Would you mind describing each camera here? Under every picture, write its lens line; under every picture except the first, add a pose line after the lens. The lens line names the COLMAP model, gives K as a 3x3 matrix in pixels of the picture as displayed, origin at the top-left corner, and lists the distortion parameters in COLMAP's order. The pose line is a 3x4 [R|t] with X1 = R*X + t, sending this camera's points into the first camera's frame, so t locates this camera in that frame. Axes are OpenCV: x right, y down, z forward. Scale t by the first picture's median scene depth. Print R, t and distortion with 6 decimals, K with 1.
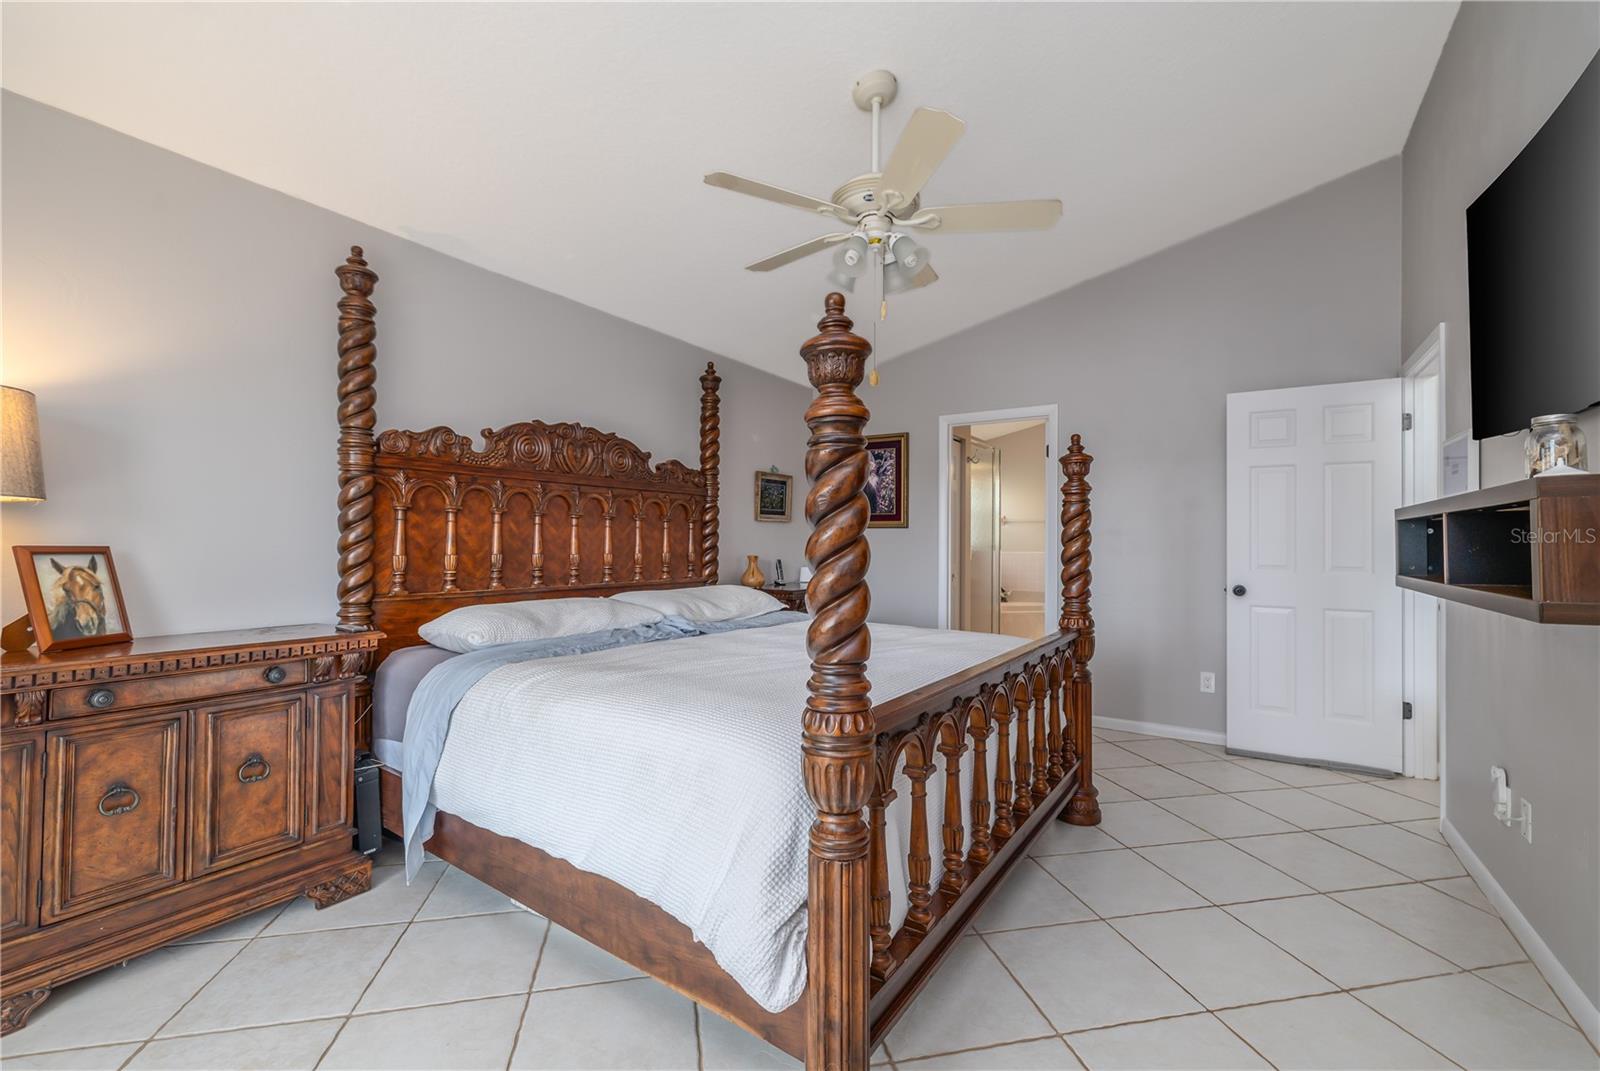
lens RADIAL K [[665.4, 0, 796.6], [0, 665.4, 535.9], [0, 0, 1]] dist [0.002017, 0.000265]
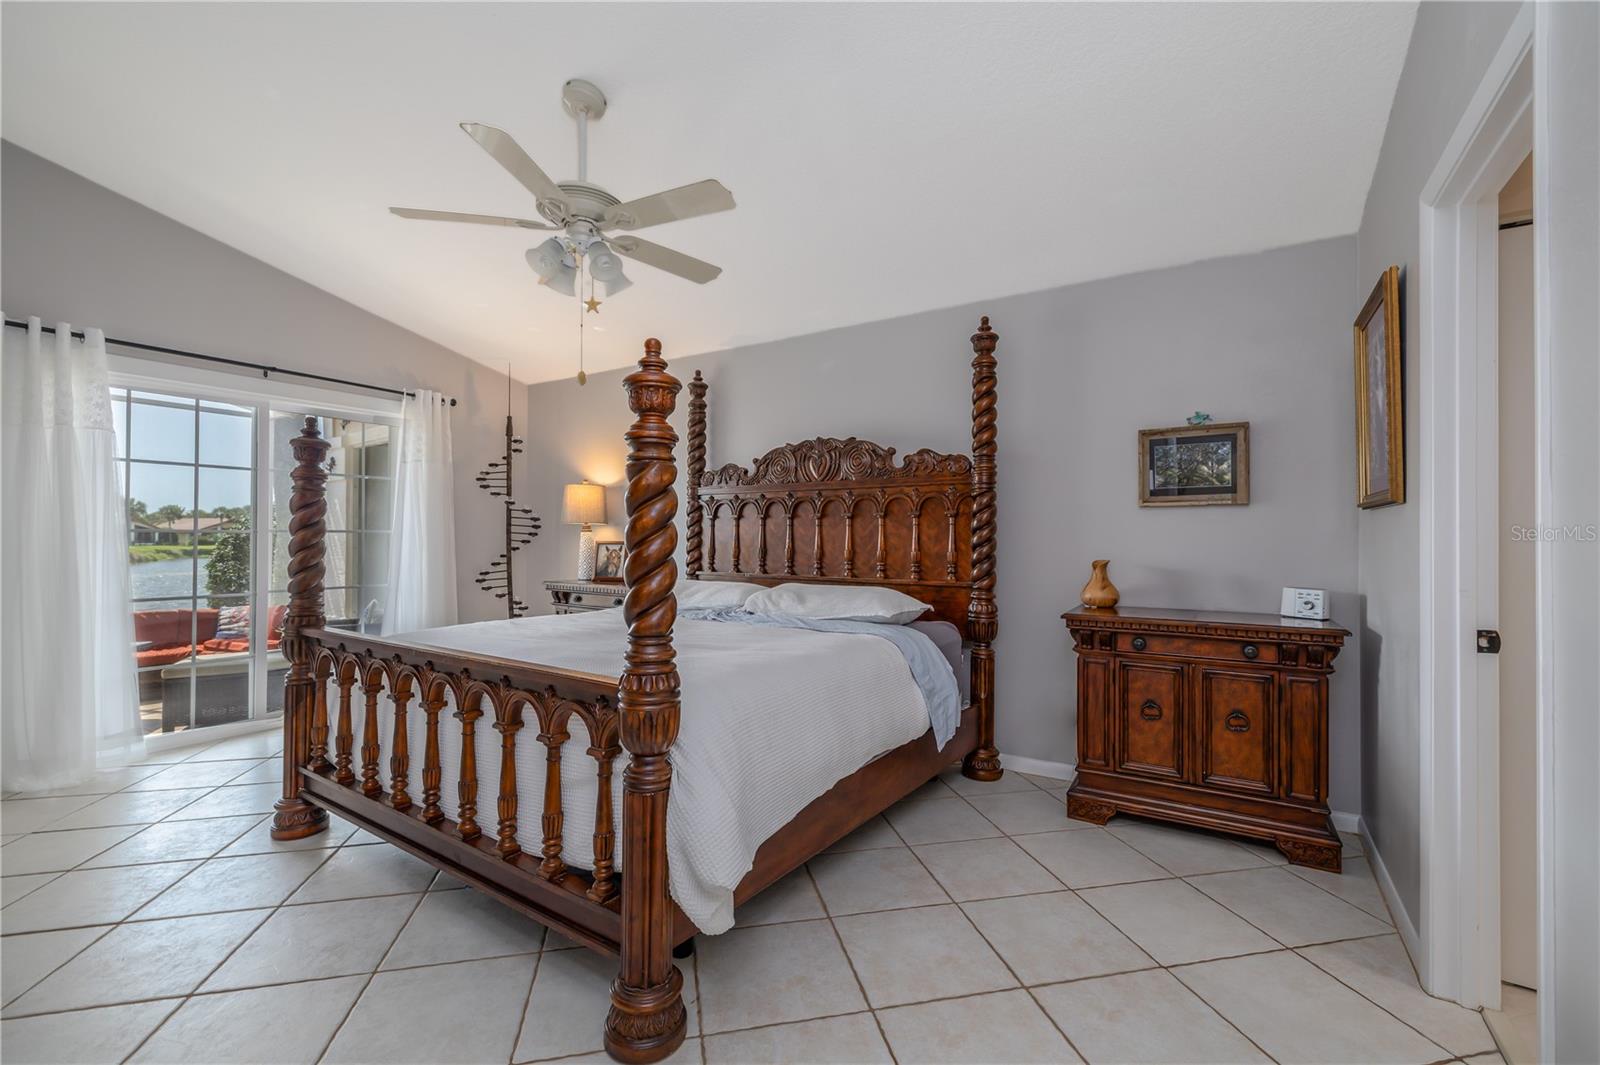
lens RADIAL K [[665.4, 0, 796.6], [0, 665.4, 532.9], [0, 0, 1]] dist [0.002017, 0.000265]
pose [[0.003111, -0.025505, -0.999670, 0.949320], [-0.000852, 0.999674, -0.025508, 0.030875], [0.999995, 0.000931, 0.003088, 1.088345]]
